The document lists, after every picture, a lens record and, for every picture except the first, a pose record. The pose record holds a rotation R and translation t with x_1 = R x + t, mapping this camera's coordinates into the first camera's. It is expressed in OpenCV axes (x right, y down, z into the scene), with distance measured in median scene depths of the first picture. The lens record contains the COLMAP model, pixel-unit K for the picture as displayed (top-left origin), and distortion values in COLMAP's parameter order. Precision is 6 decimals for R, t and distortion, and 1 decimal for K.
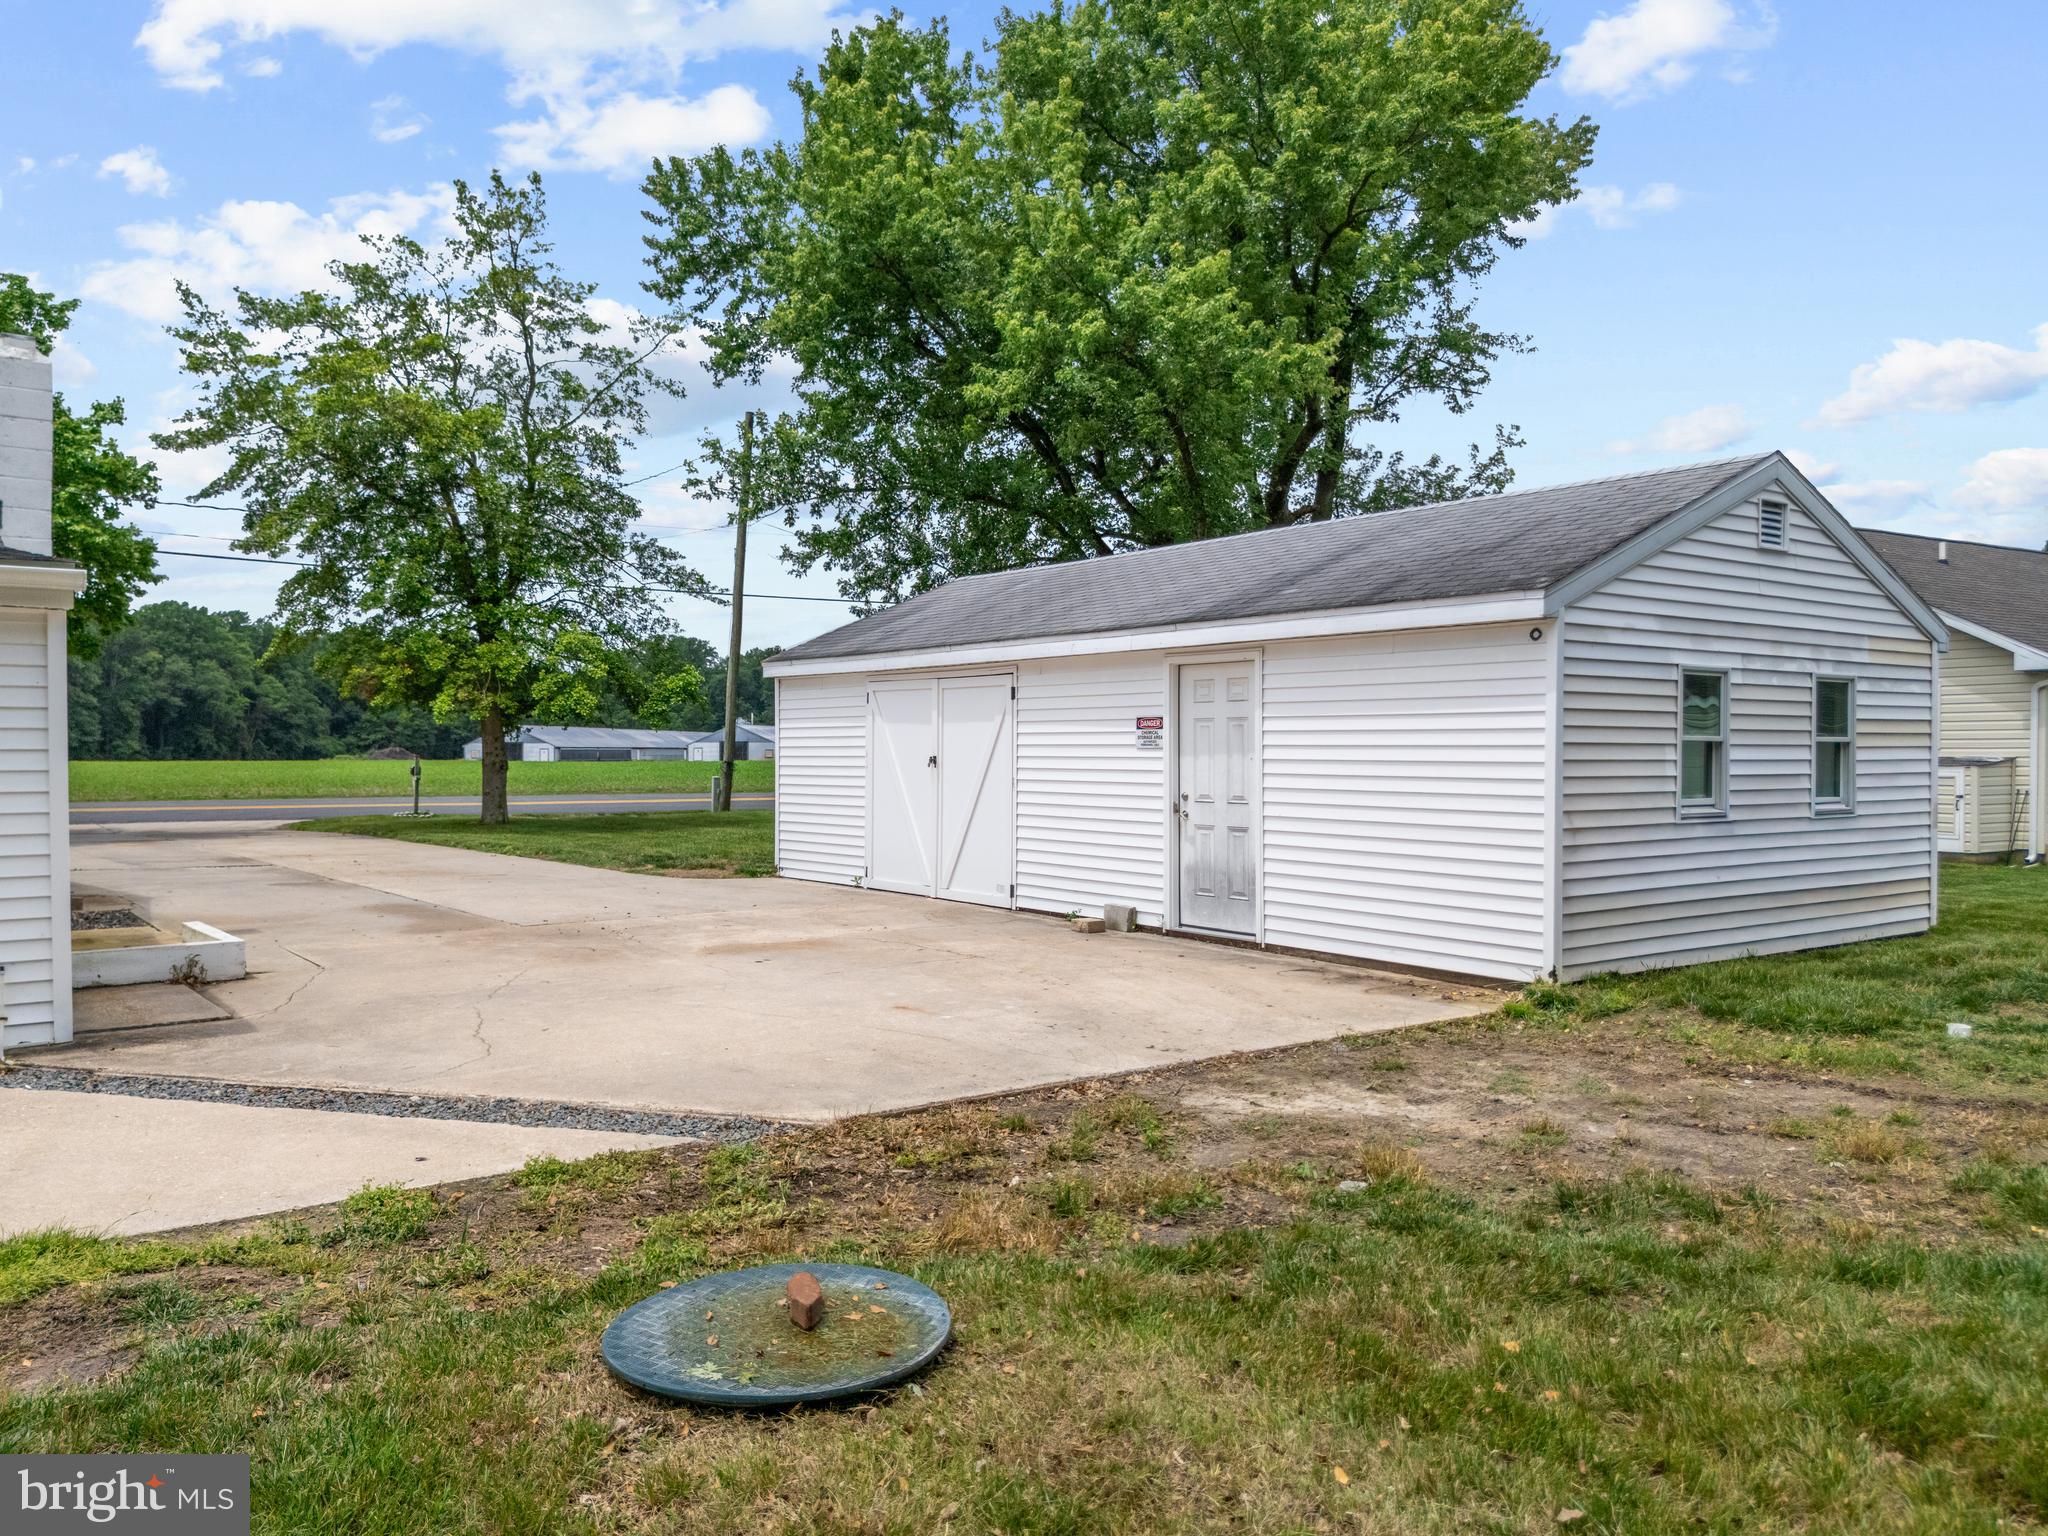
lens RADIAL K [[1530.4, 0, 1024.0], [0, 1530.4, 768.0], [0, 0, 1]] dist [0.036211, -0.001197]
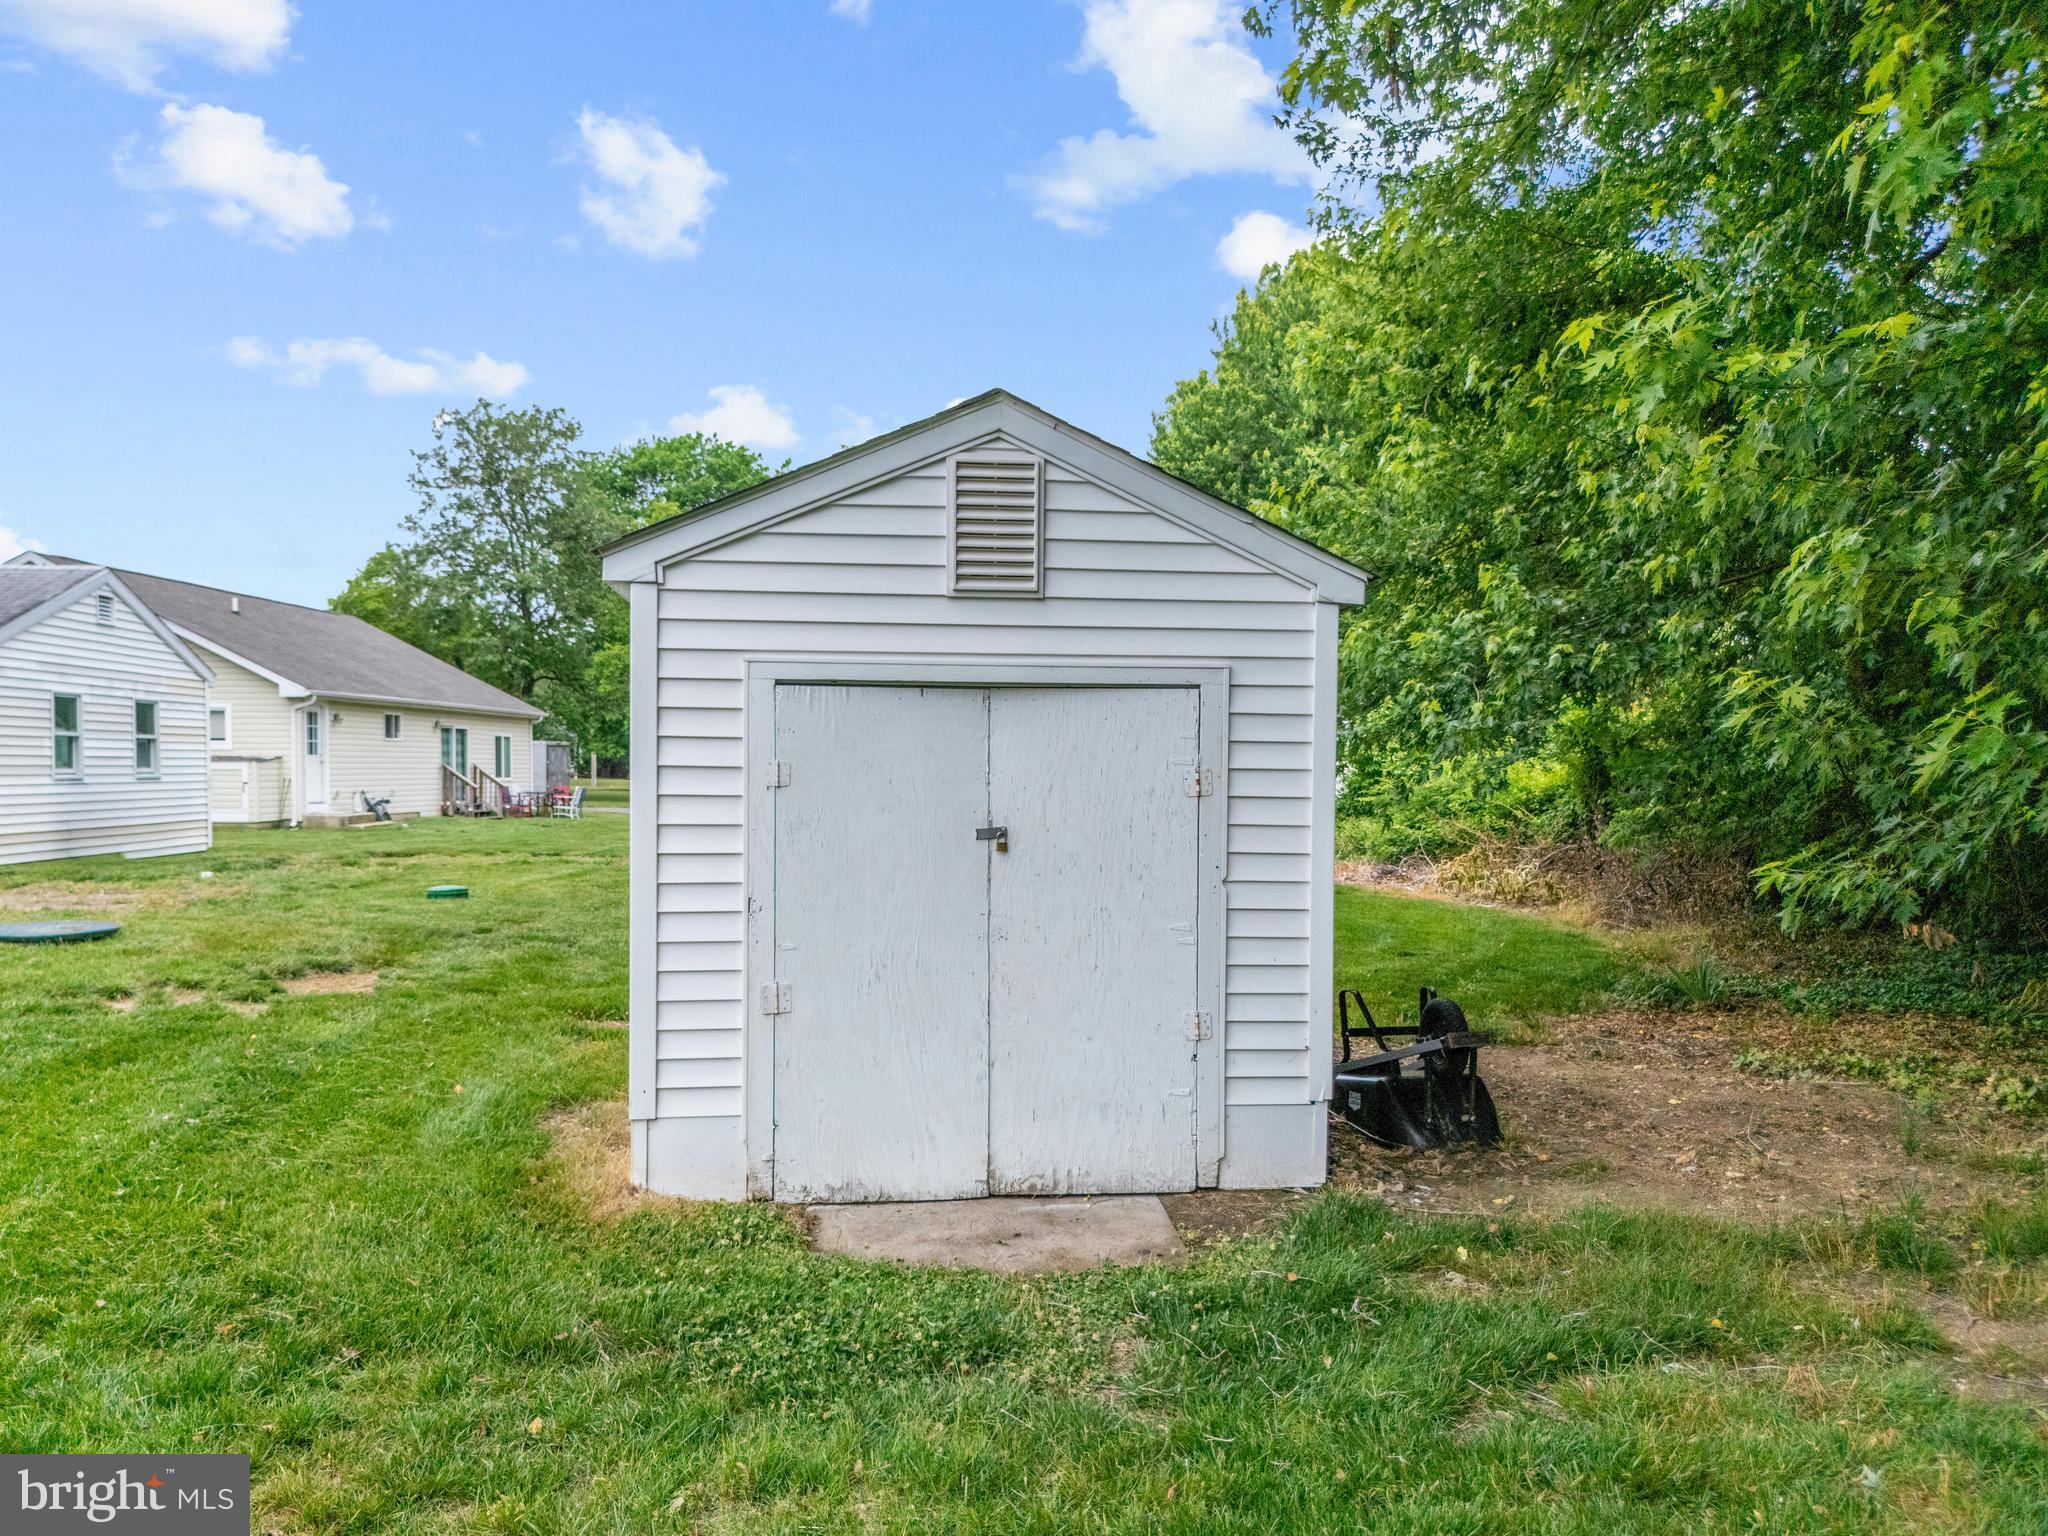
lens RADIAL K [[1552.8, 0, 1021.6], [0, 1552.8, 820.2], [0, 0, 1]] dist [0.025663, 0.001694]
pose [[0.556967, -0.029147, 0.830023, -0.182160], [0.007627, 0.999521, 0.029981, 0.014238], [-0.830499, -0.010368, 0.556923, -0.371932]]
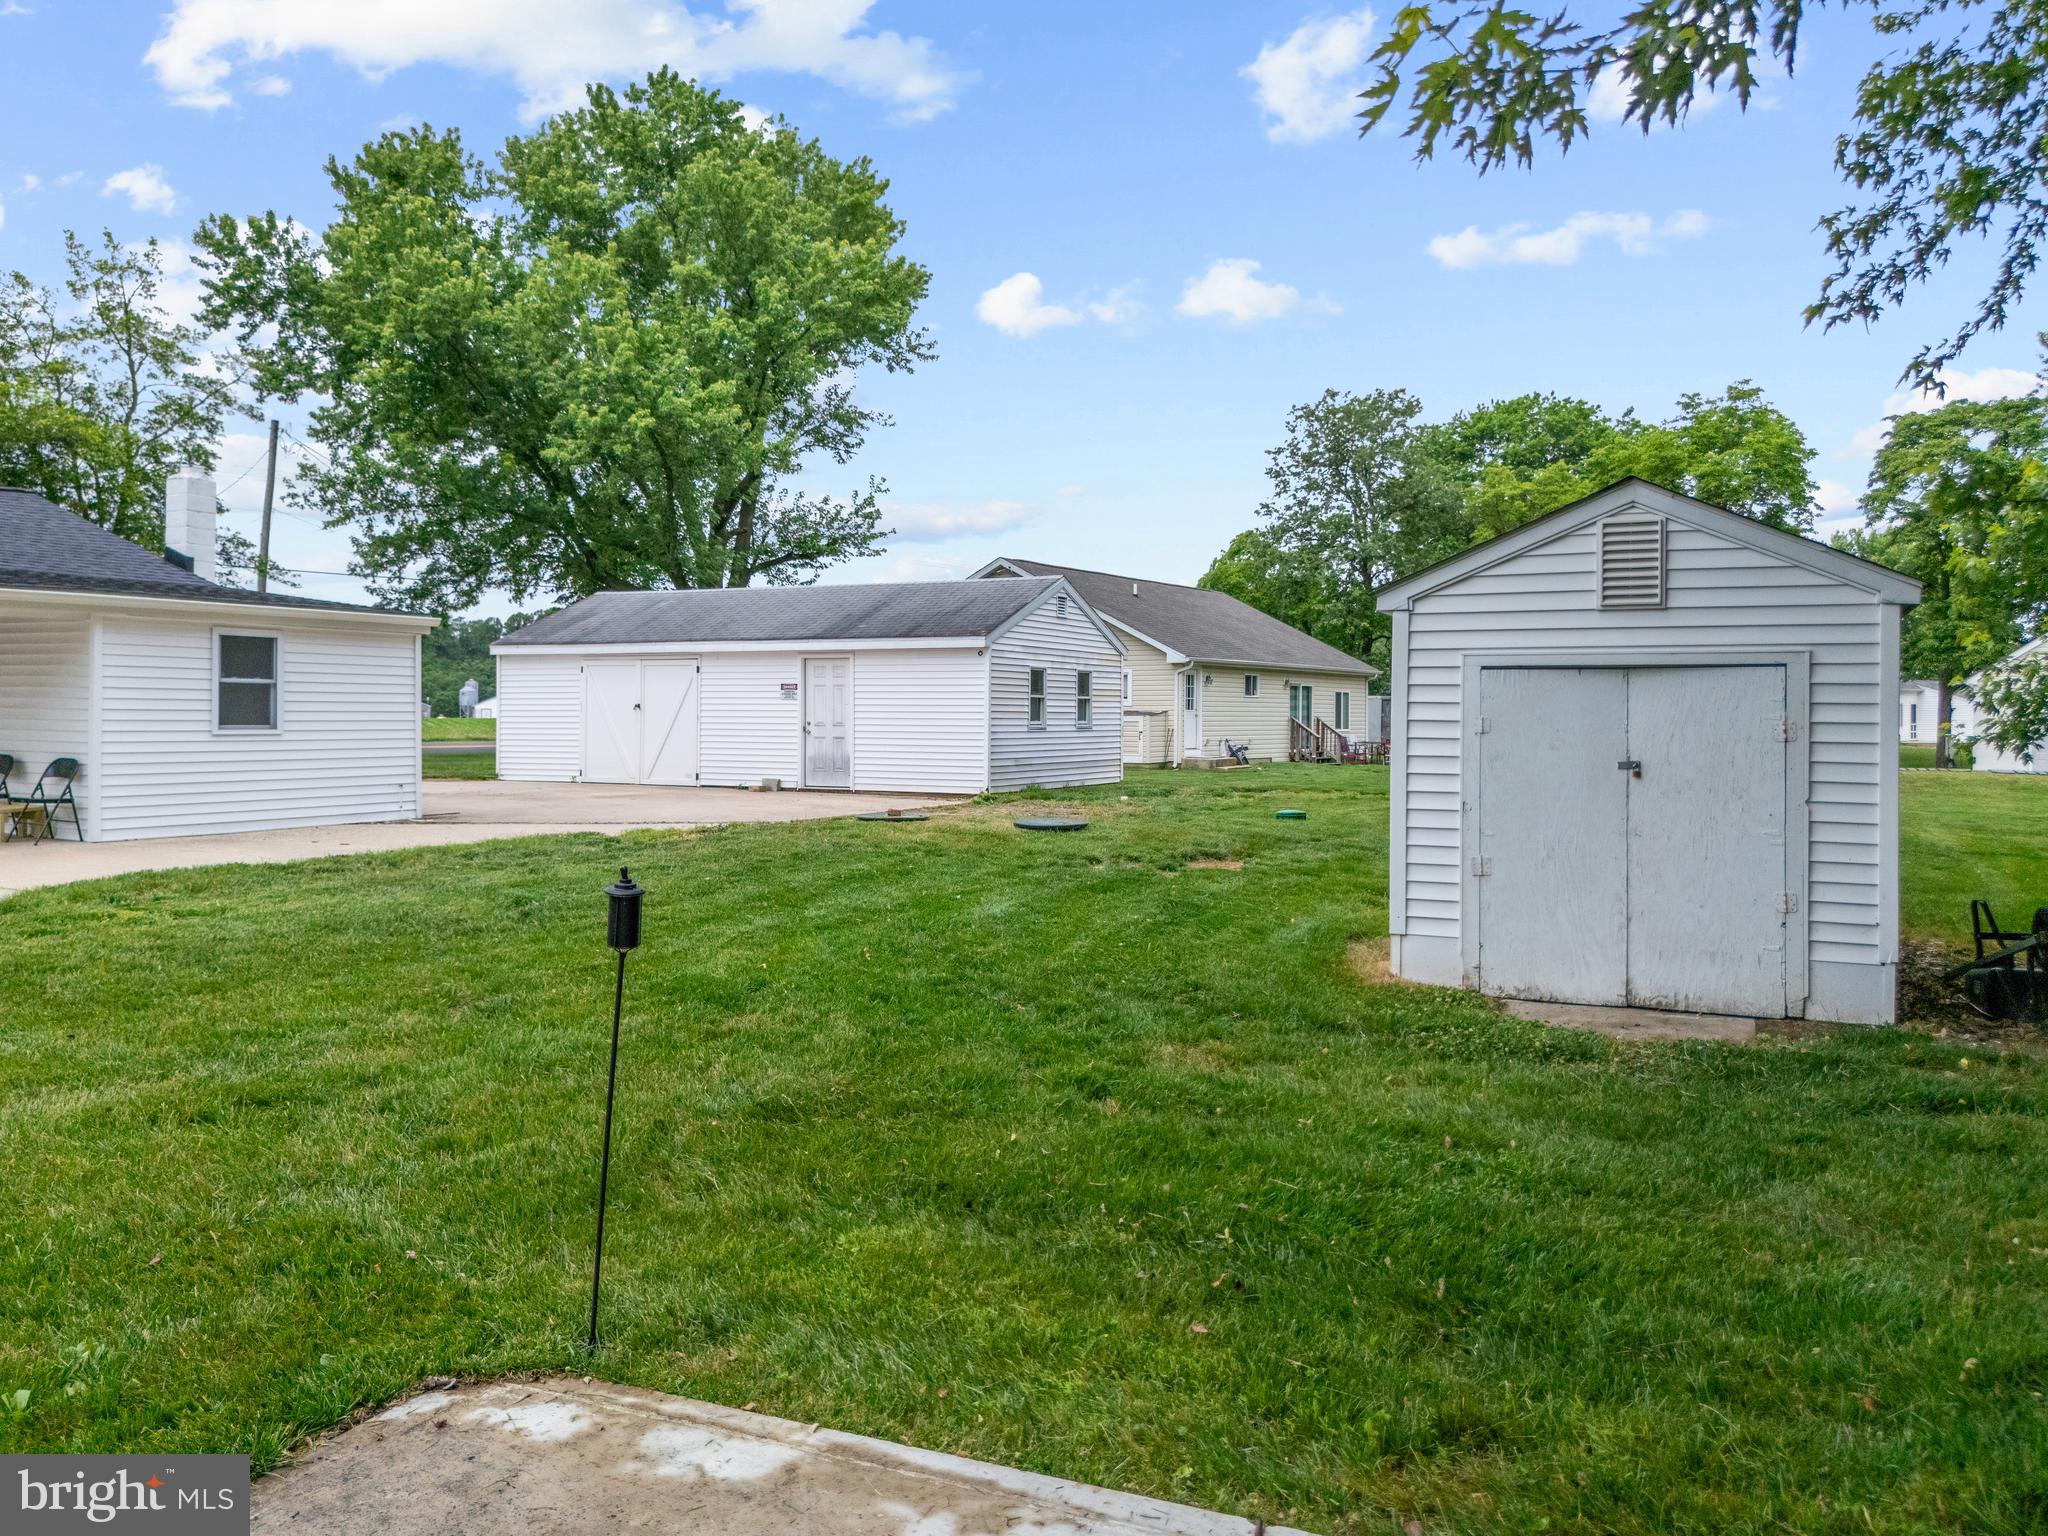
lens RADIAL K [[1525.2, 0, 1016.3], [0, 1525.2, 706.2], [0, 0, 1]] dist [0.069100, -0.069437]
pose [[0.902361, 0.003929, 0.430963, -0.270011], [0.003161, 0.999871, -0.015734, 0.014969], [-0.430970, 0.015560, 0.902232, -0.497606]]
